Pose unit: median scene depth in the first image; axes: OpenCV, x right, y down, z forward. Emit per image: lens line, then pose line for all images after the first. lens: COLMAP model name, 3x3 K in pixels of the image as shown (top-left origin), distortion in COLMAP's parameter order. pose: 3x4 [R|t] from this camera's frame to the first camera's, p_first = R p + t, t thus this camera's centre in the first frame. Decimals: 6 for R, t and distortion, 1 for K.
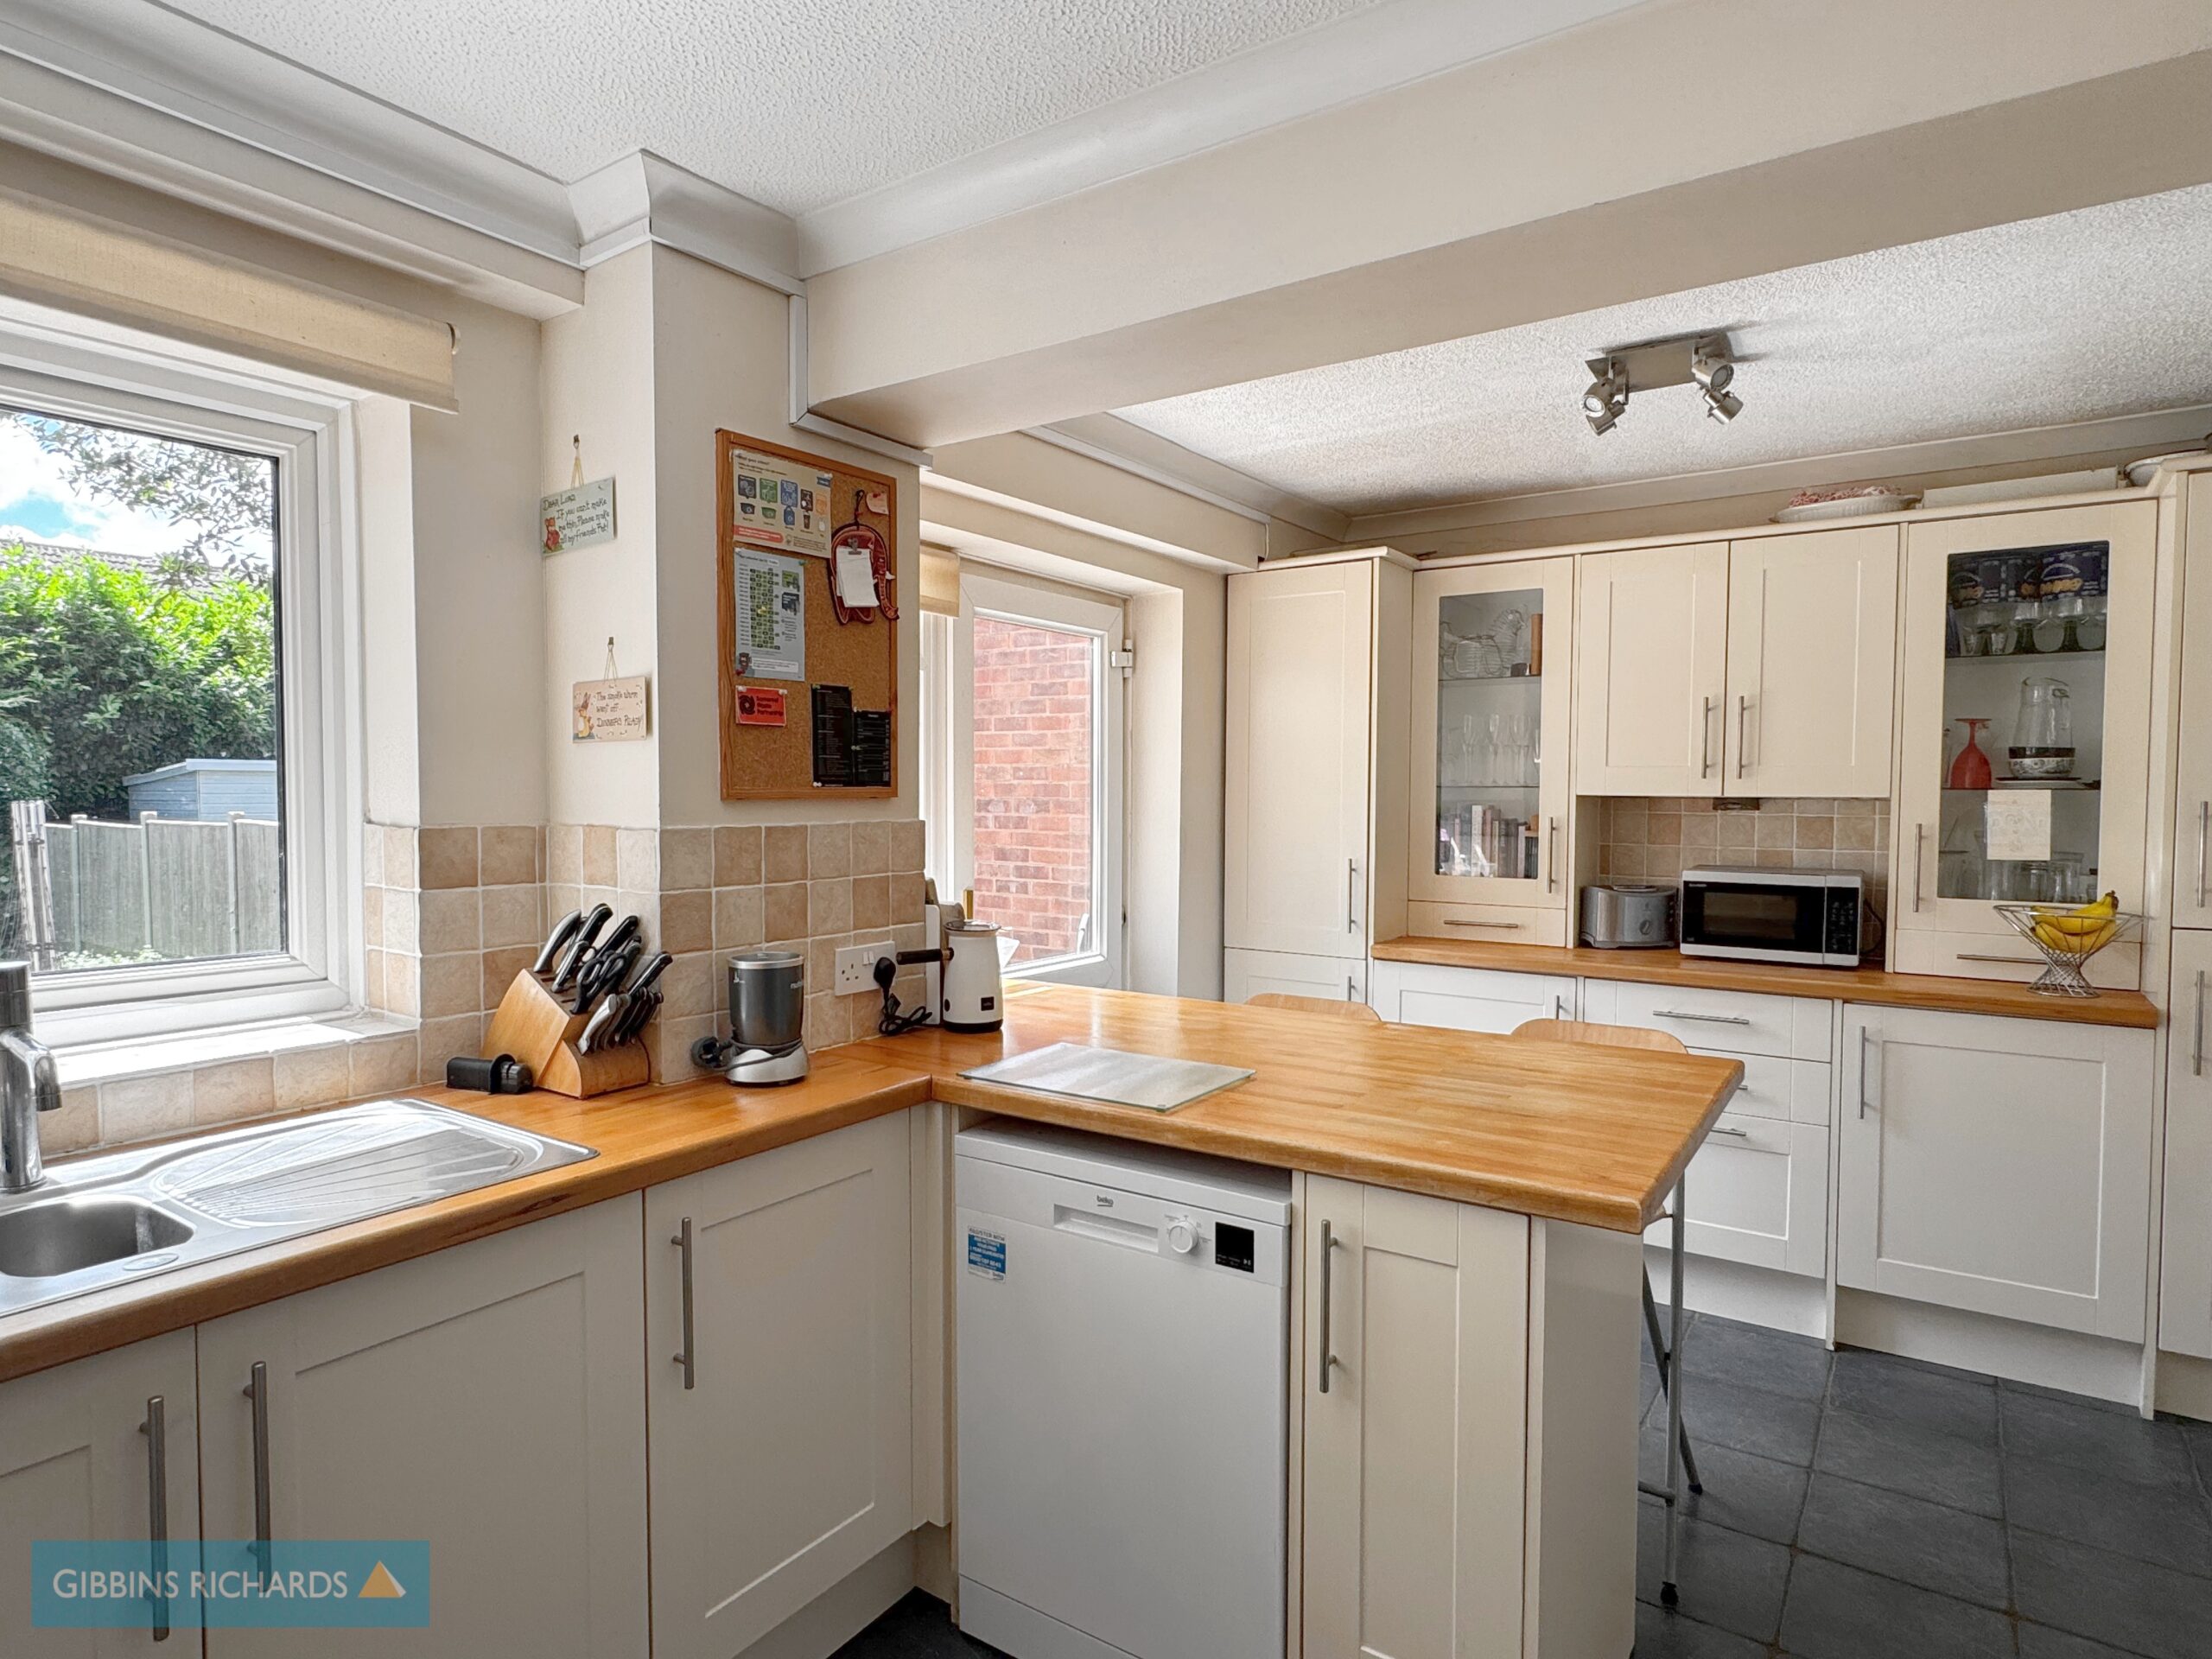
lens RADIAL K [[1229.6, 0, 1106.7], [0, 1229.6, 828.6], [0, 0, 1]] dist [-0.006750, -0.001446]
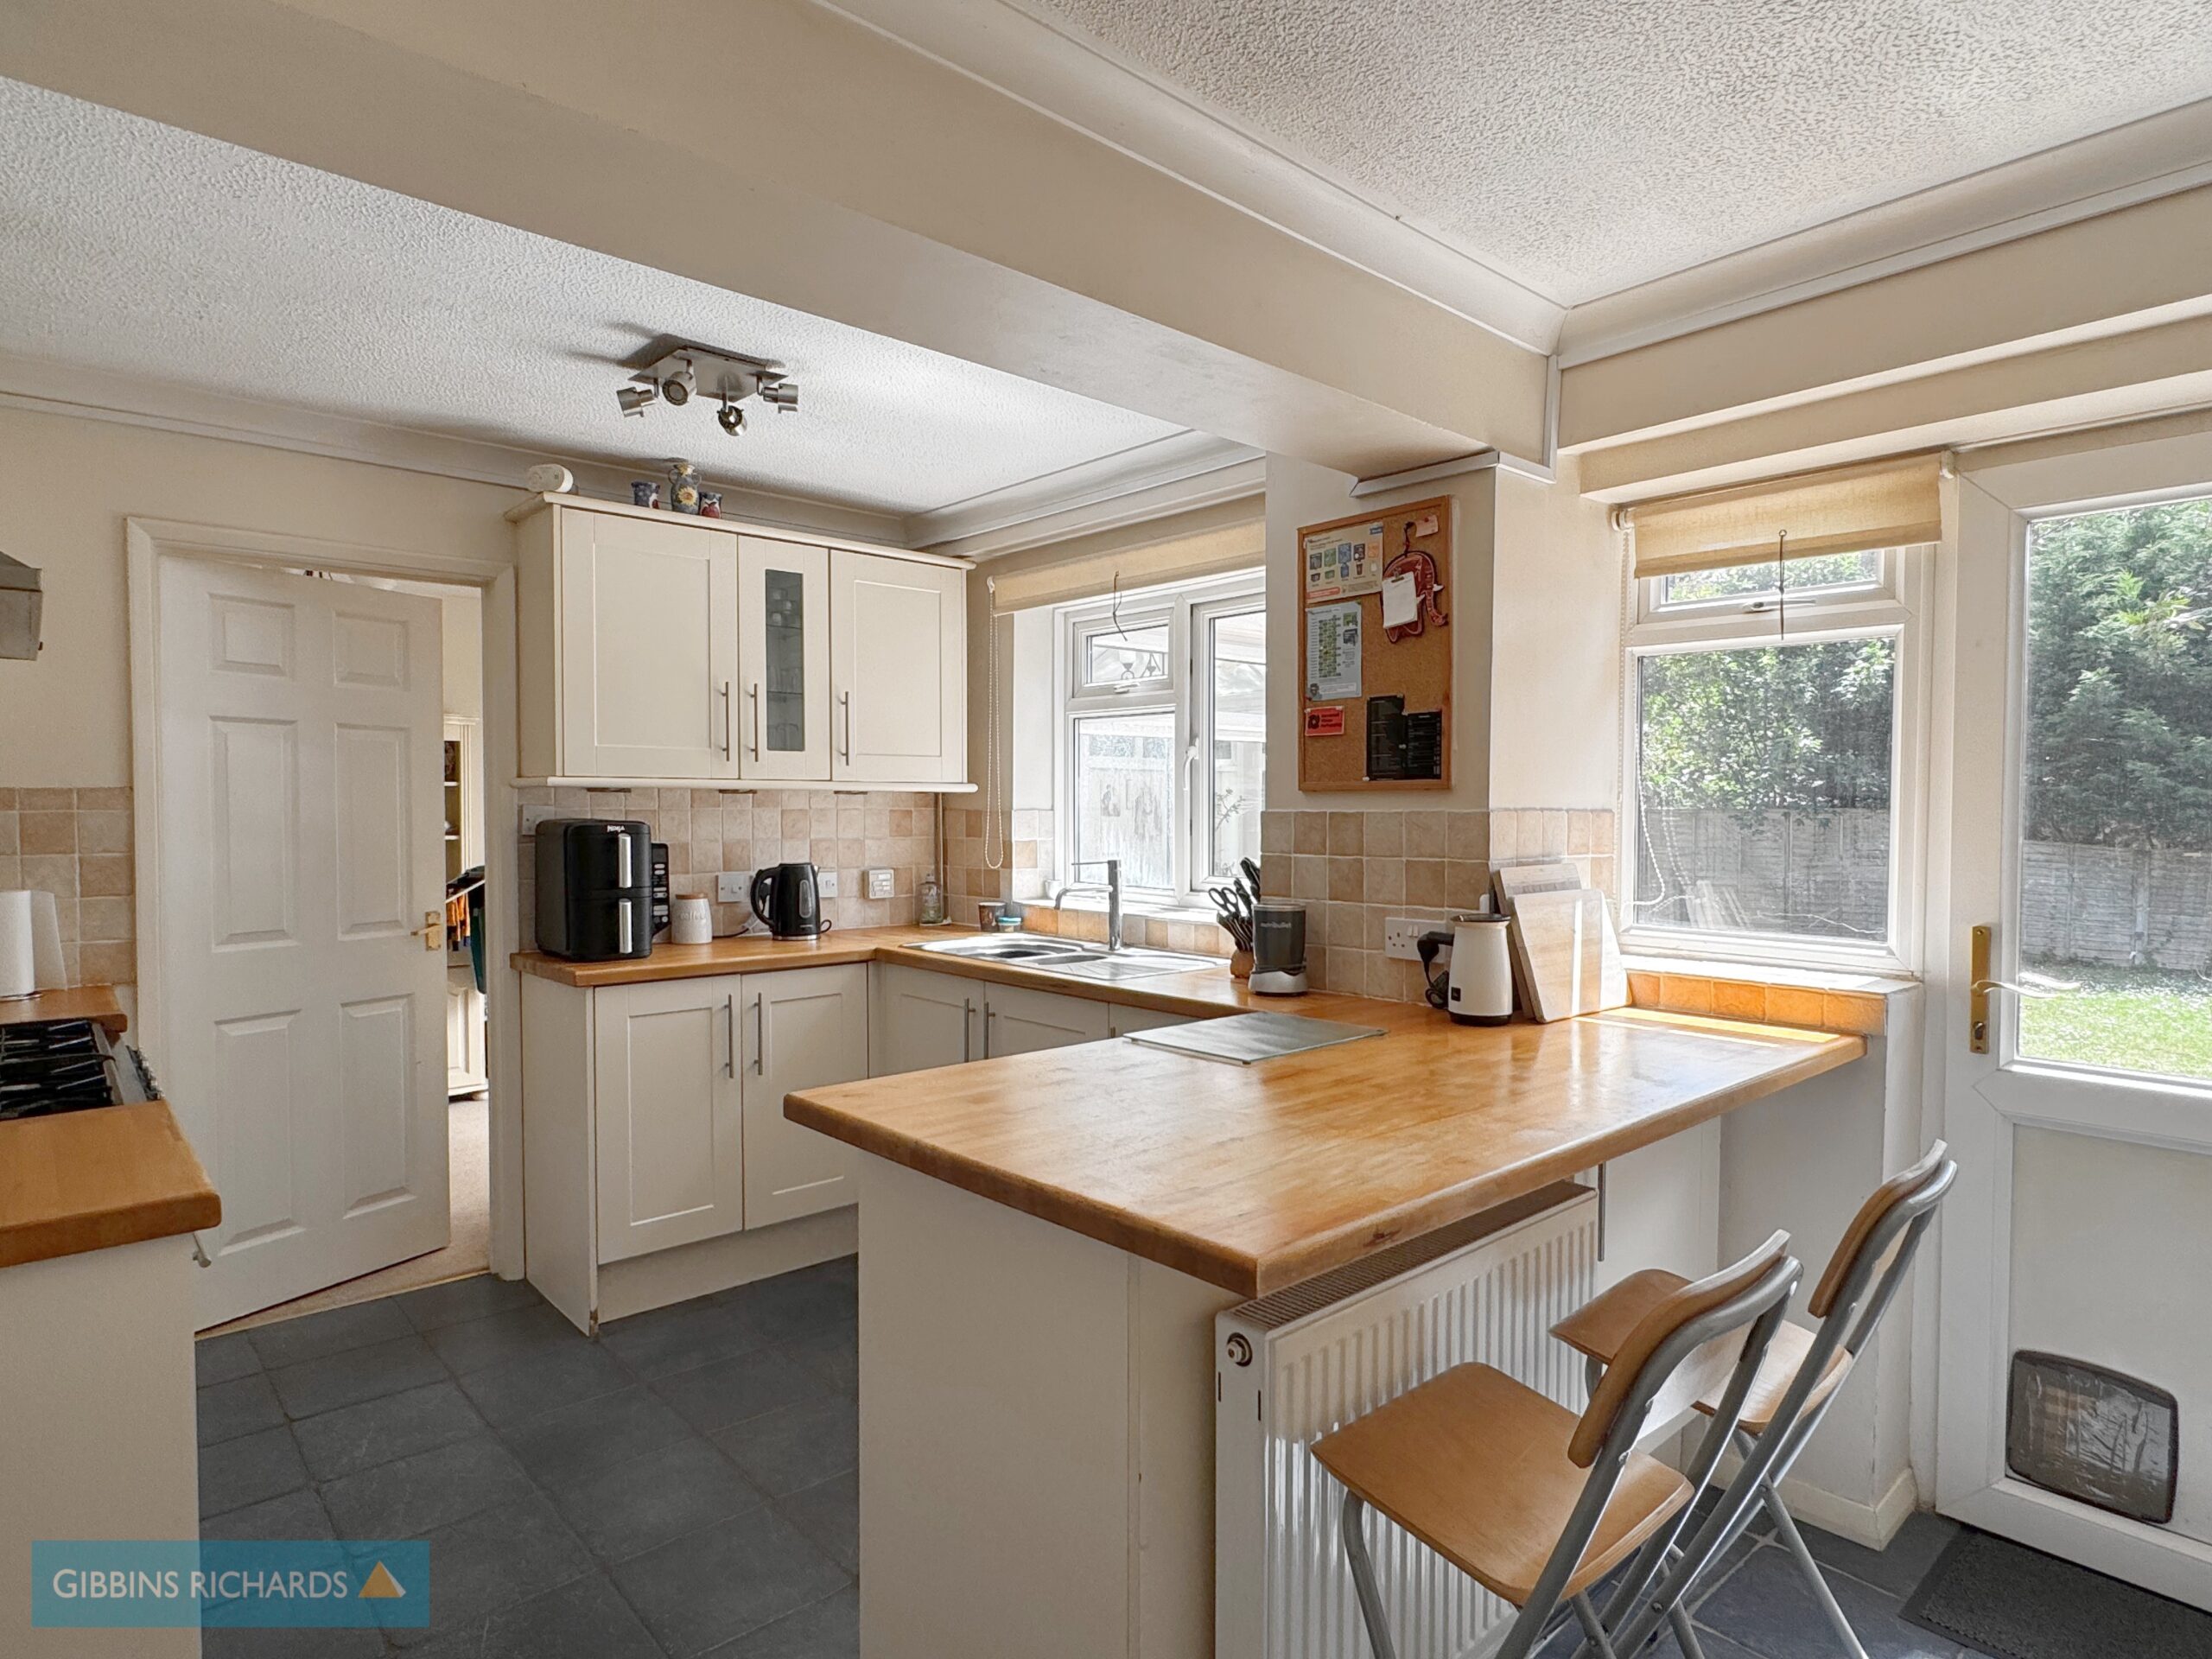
lens RADIAL K [[1229.6, 0, 1109.8], [0, 1229.6, 831.6], [0, 0, 1]] dist [-0.006750, -0.001446]
pose [[-0.239761, 0.021243, -0.970600, 1.036419], [-0.032660, 0.999018, 0.029932, -0.011933], [0.970282, 0.038876, -0.238832, 1.060975]]
